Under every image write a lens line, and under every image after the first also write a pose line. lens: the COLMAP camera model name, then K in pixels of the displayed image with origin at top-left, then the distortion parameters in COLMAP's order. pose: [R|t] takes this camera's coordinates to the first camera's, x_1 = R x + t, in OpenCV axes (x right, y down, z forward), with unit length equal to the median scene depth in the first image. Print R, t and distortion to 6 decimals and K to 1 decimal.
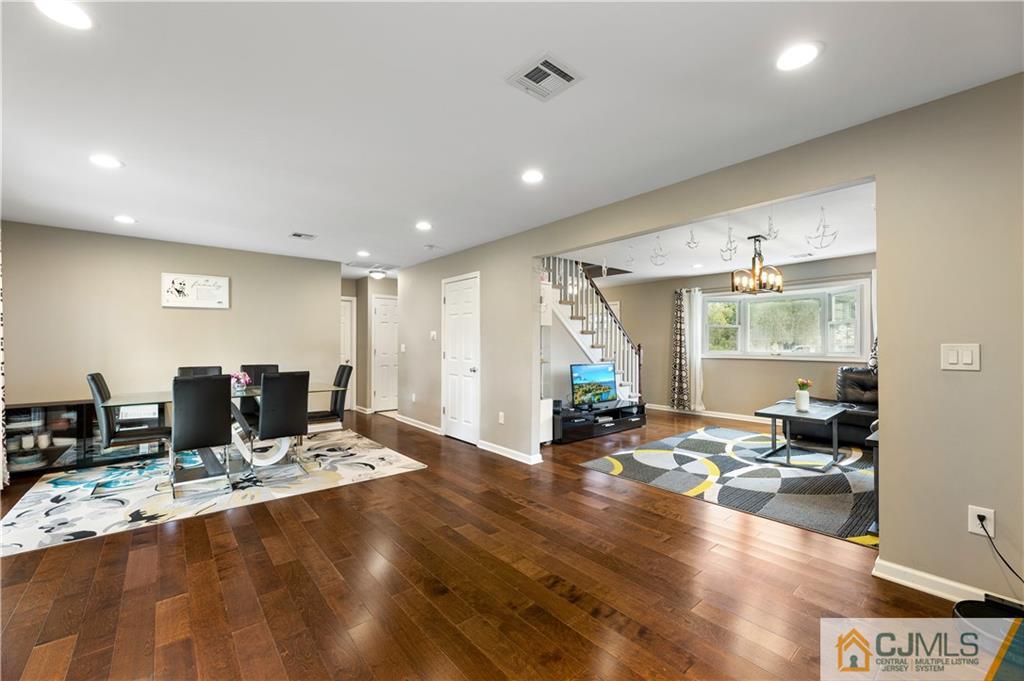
lens RADIAL K [[411.7, 0, 512.6], [0, 411.7, 338.1], [0, 0, 1]] dist [0.000296, 0.000165]
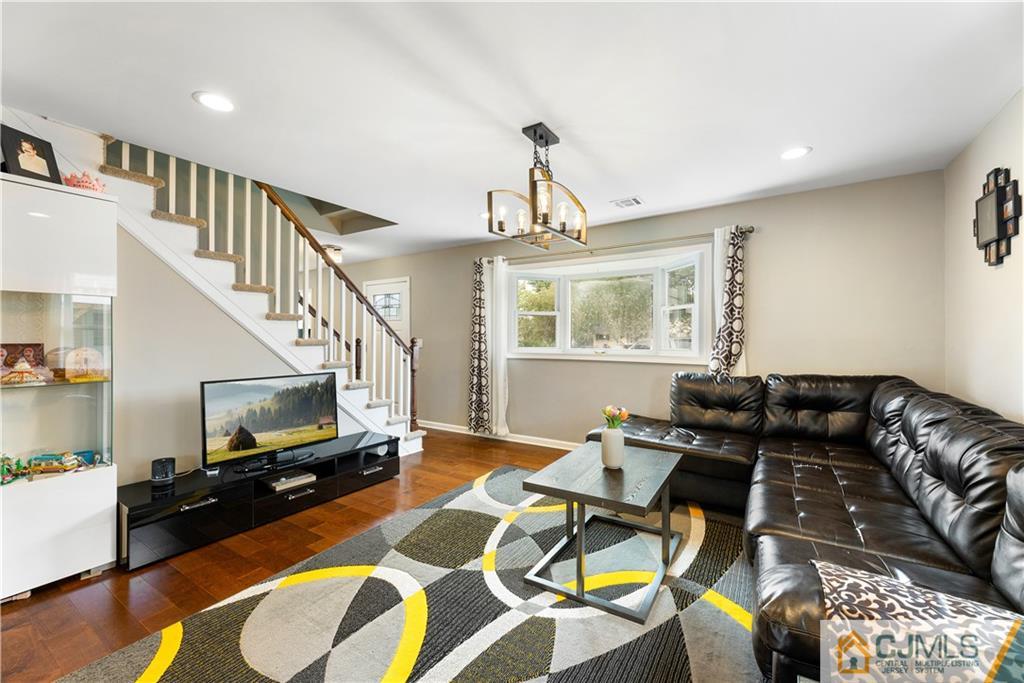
lens RADIAL K [[414.4, 0, 512.8], [0, 414.4, 335.0], [0, 0, 1]] dist [0.000506, 0.000107]
pose [[0.955907, 0.001339, 0.293665, 0.268895], [-0.003873, 0.999960, 0.008048, 0.003698], [-0.293643, -0.008831, 0.955874, 0.337121]]
